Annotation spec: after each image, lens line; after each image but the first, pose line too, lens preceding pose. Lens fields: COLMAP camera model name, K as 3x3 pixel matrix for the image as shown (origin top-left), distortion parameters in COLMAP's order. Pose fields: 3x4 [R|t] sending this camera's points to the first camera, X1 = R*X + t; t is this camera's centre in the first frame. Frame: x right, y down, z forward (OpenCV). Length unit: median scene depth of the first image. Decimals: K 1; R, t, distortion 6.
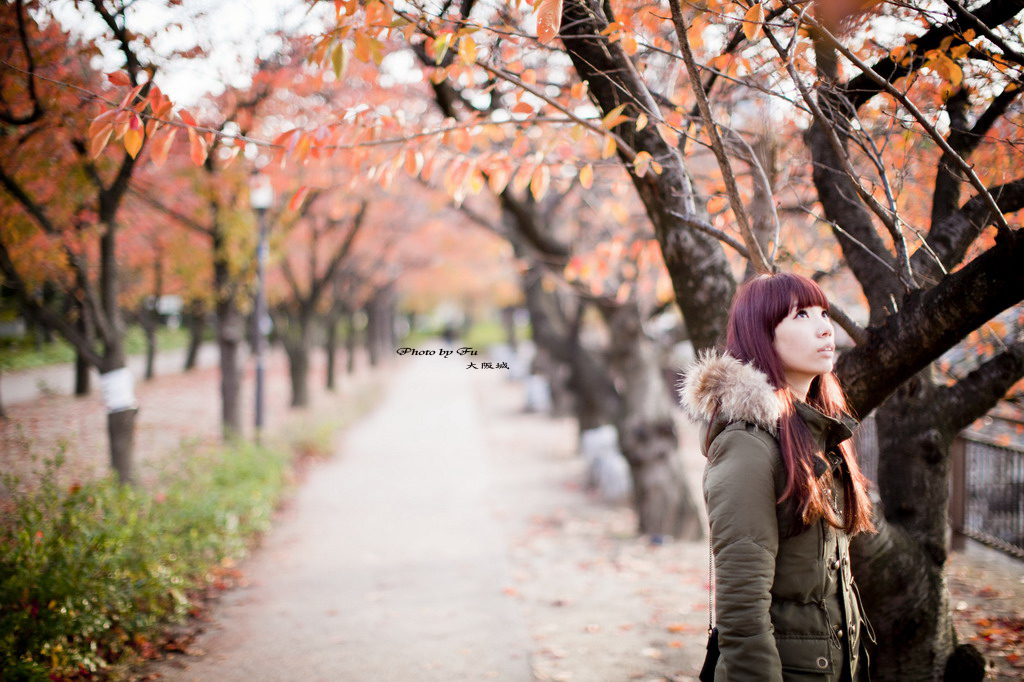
lens RADIAL K [[1932.5, 0, 512.0], [0, 1932.5, 341.0], [0, 0, 1]] dist [-0.044090, 0.074657]
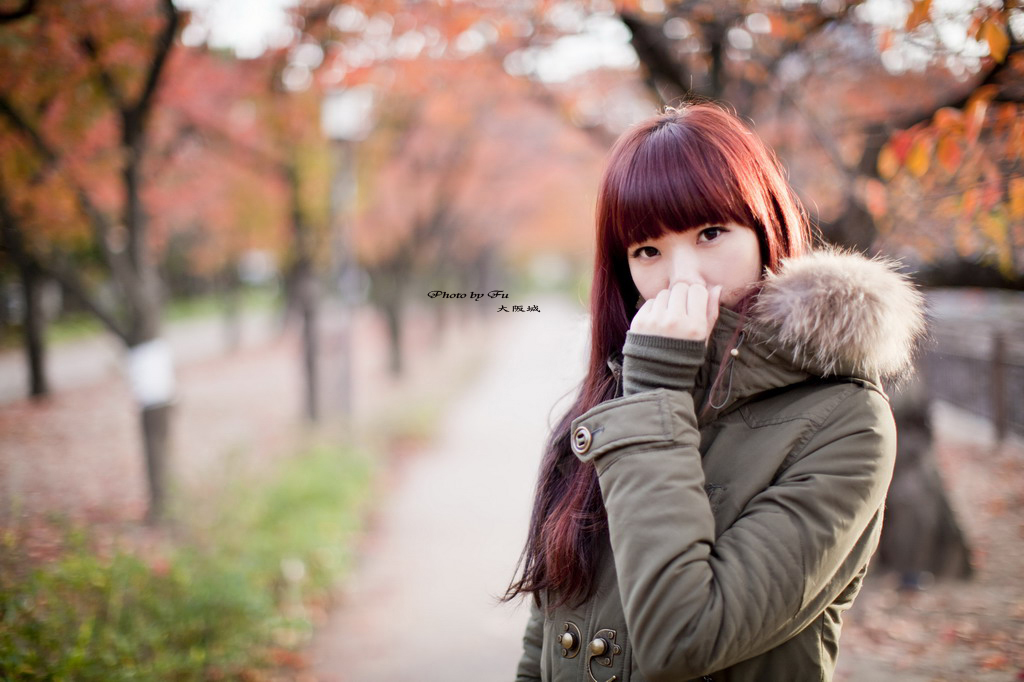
lens RADIAL K [[1932.5, 0, 512.0], [0, 1932.5, 341.0], [0, 0, 1]] dist [-0.044090, 0.074657]
pose [[0.998510, -0.019091, -0.051130, -0.022641], [0.020159, 0.999588, 0.020448, 0.000306], [0.050719, -0.021449, 0.998483, 0.229769]]
